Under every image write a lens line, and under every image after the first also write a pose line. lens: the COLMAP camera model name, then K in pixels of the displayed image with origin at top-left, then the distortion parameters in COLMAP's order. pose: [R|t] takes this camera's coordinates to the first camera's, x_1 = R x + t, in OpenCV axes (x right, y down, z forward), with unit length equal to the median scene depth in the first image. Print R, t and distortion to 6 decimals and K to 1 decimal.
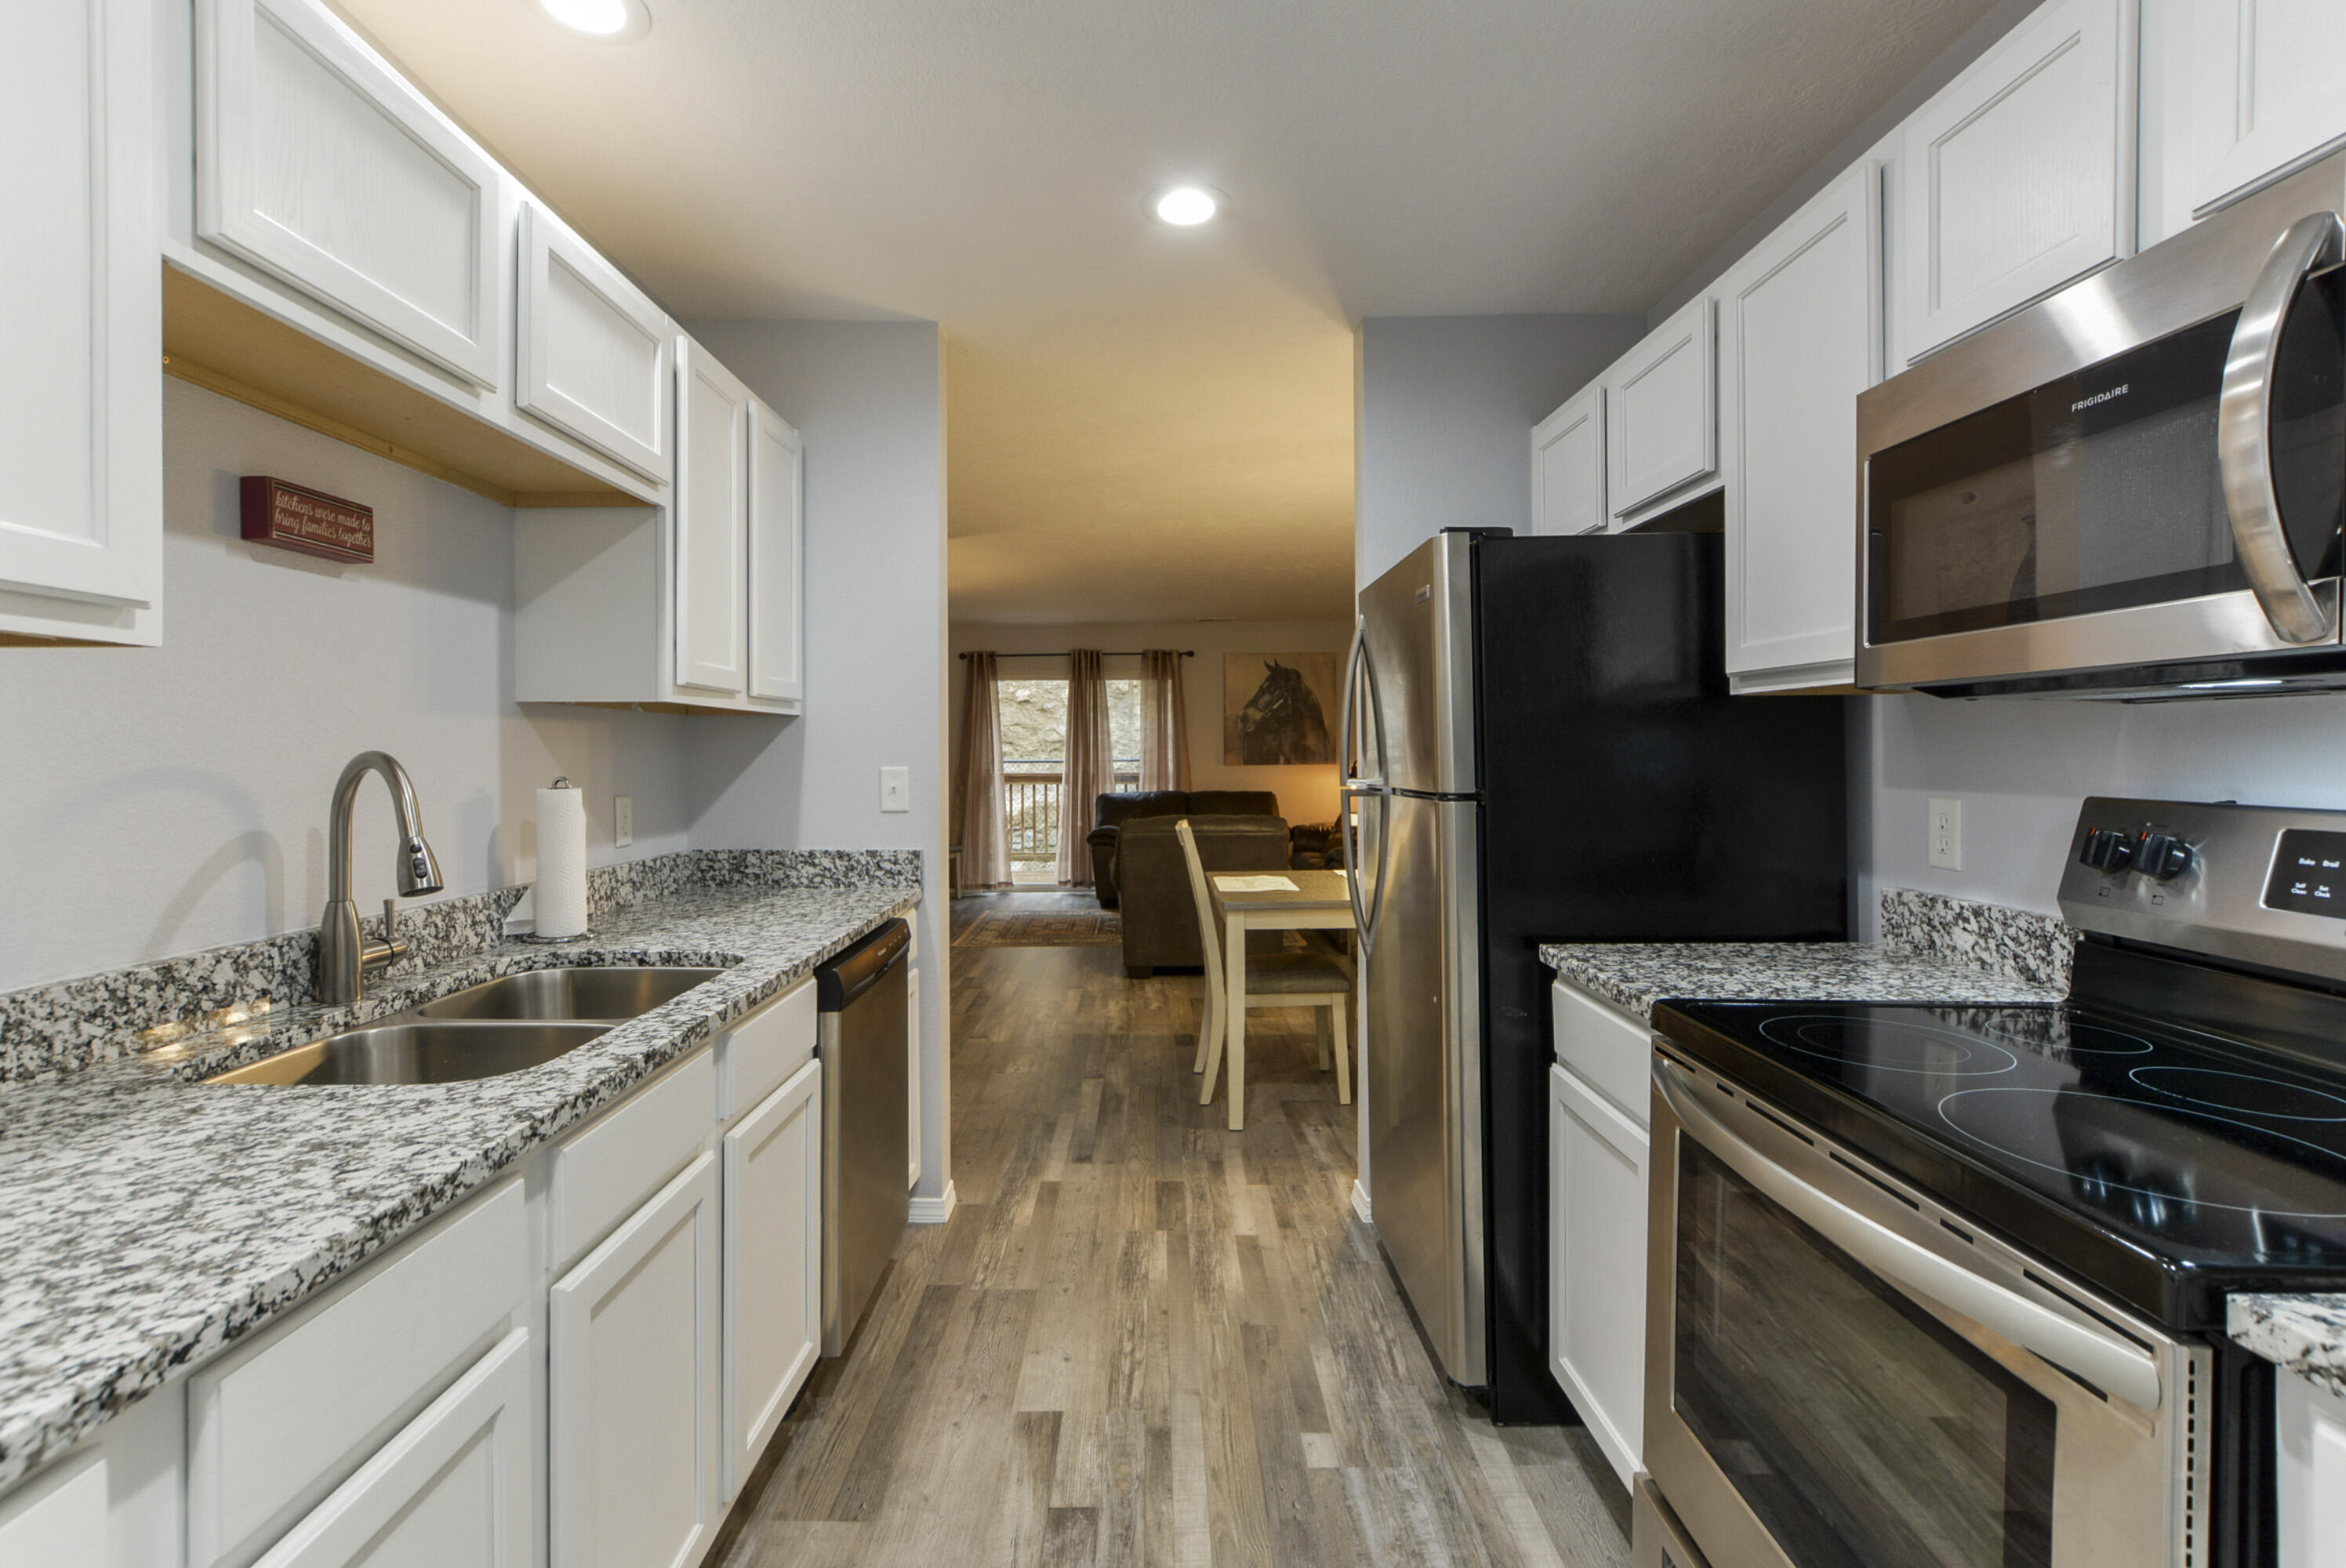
lens RADIAL K [[1064.6, 0, 1162.9], [0, 1064.6, 755.3], [0, 0, 1]] dist [-0.012420, 0.000621]
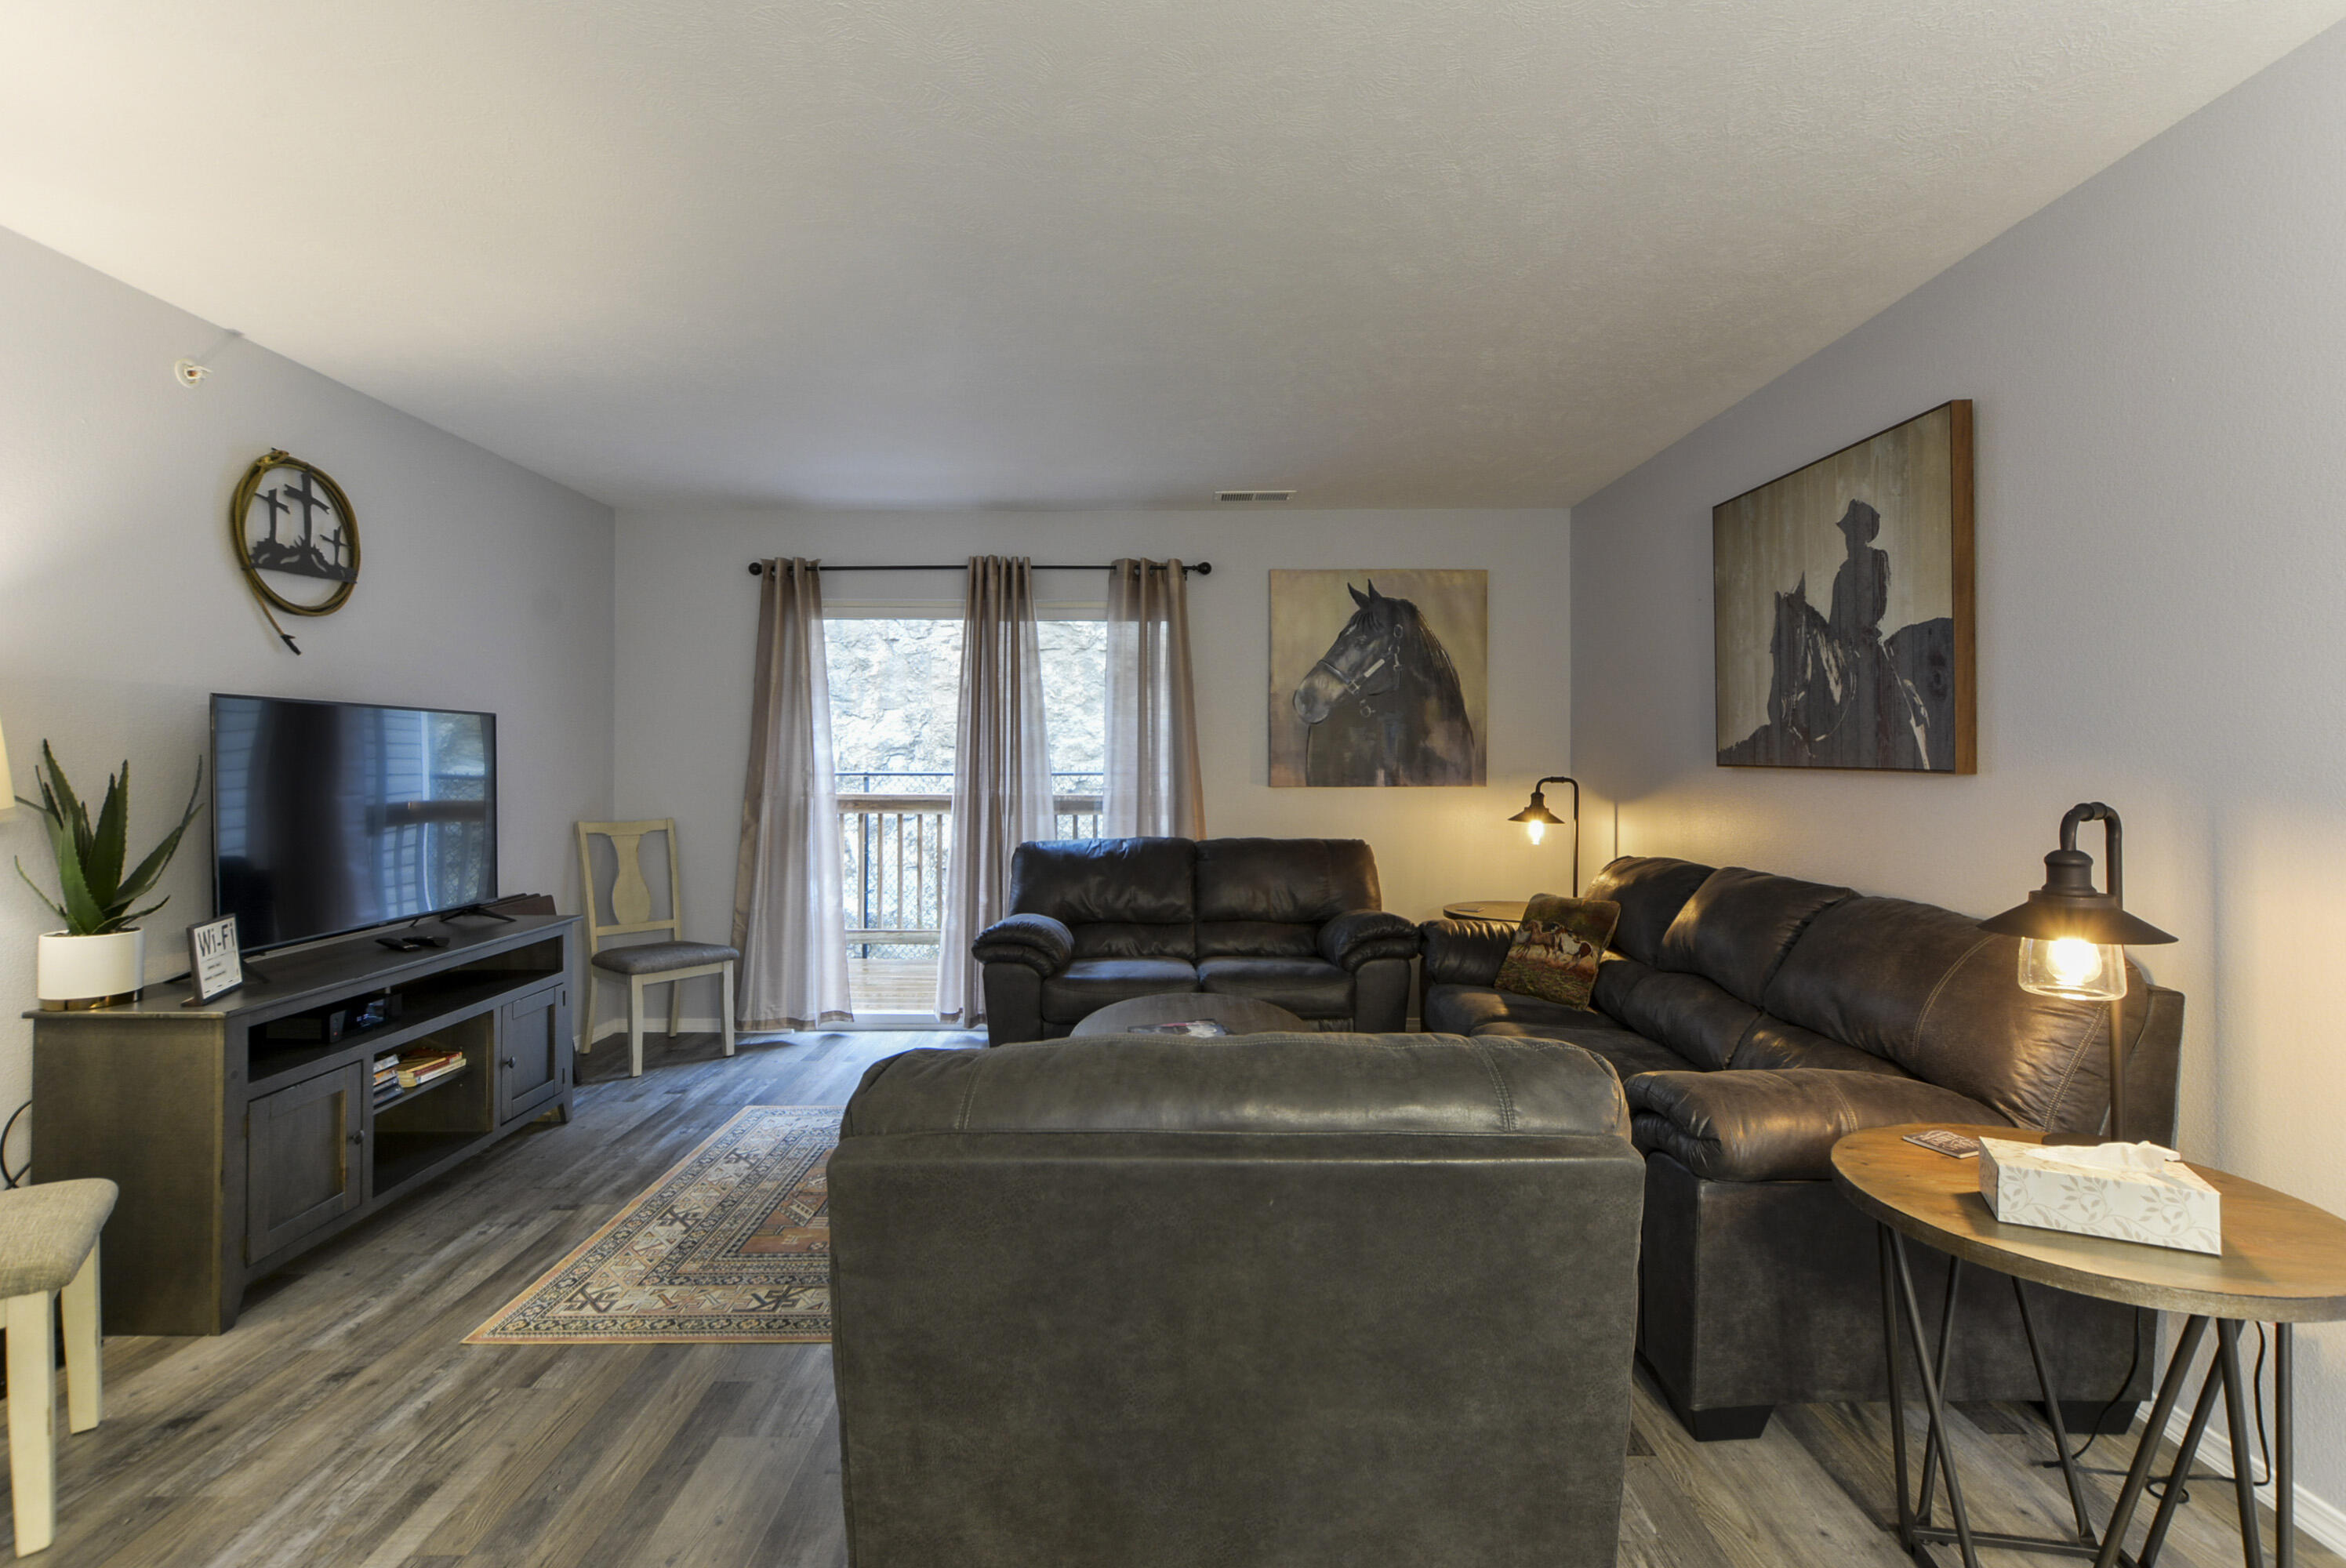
lens RADIAL K [[1064.6, 0, 1162.9], [0, 1064.6, 755.3], [0, 0, 1]] dist [-0.012420, 0.000621]
pose [[0.999958, 0.007603, -0.005186, 0.009543], [-0.007690, 0.999827, -0.016949, 0.003170], [0.005056, 0.016989, 0.999843, 0.490317]]
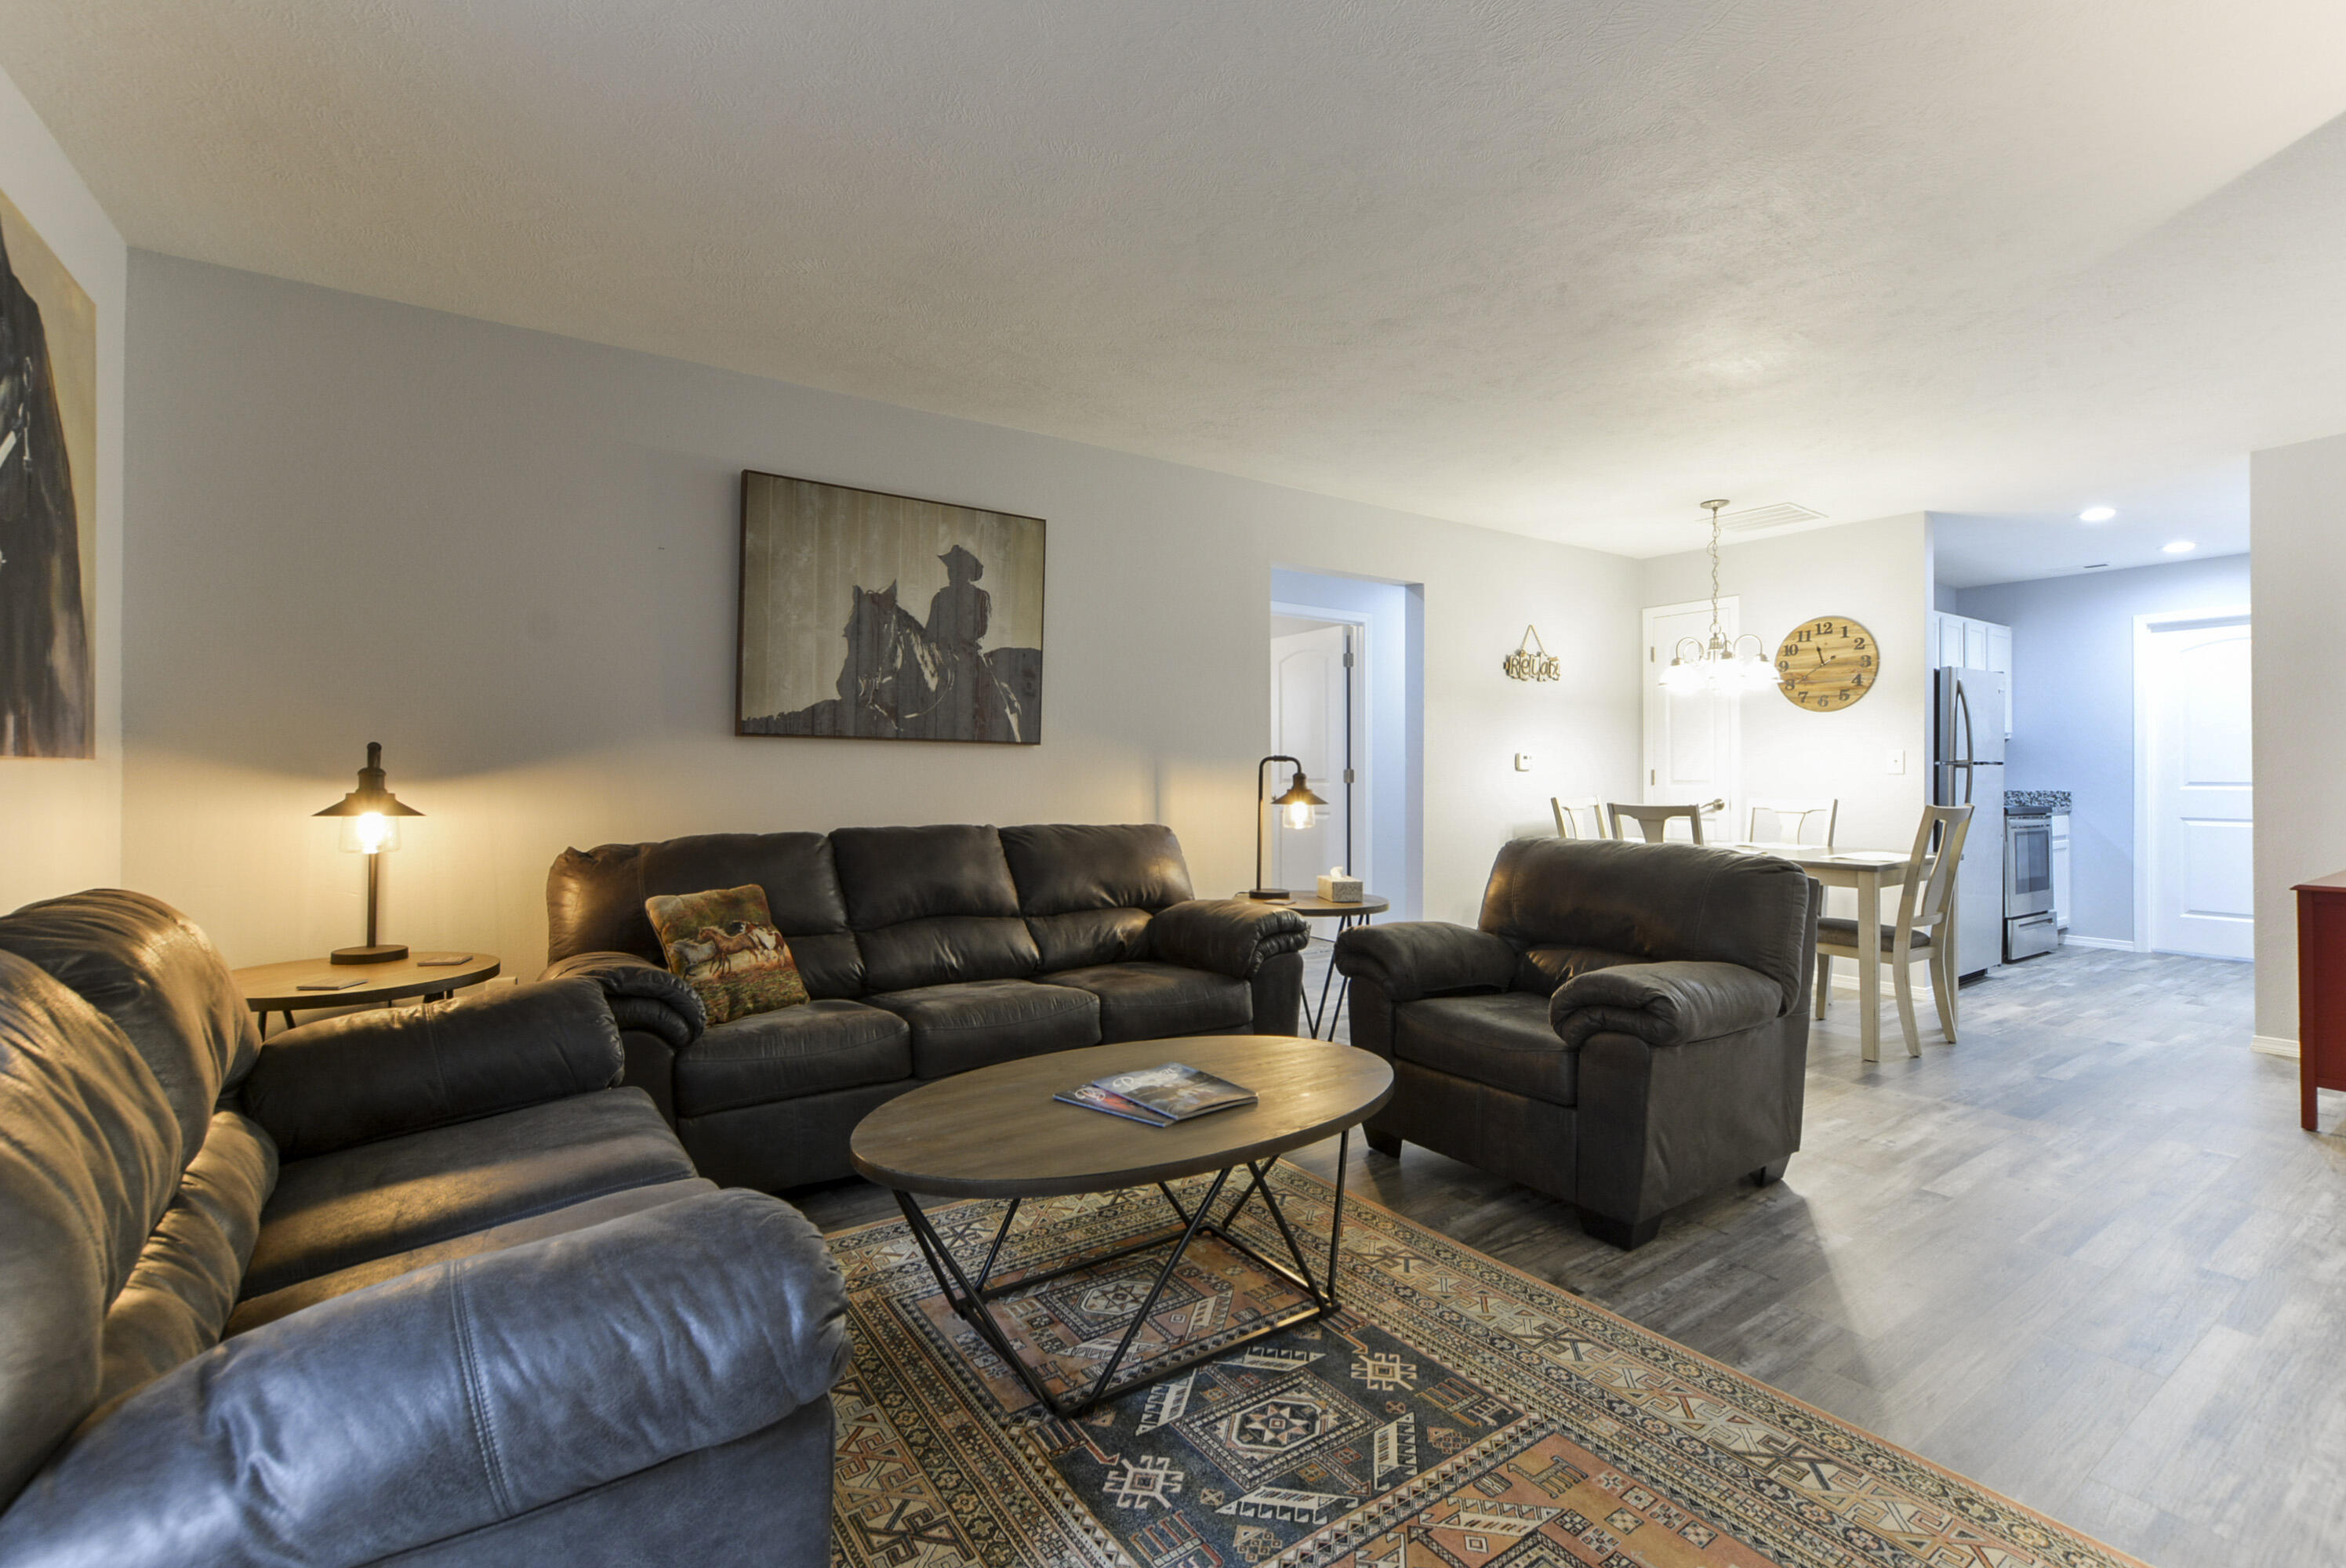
lens RADIAL K [[1042.2, 0, 1168.9], [0, 1042.2, 771.0], [0, 0, 1]] dist [-0.011740, 0.000362]
pose [[-0.563667, 0.009705, 0.825945, -0.170558], [0.010544, 0.999934, -0.004554, 0.014481], [-0.825935, 0.006142, -0.563732, 0.933713]]
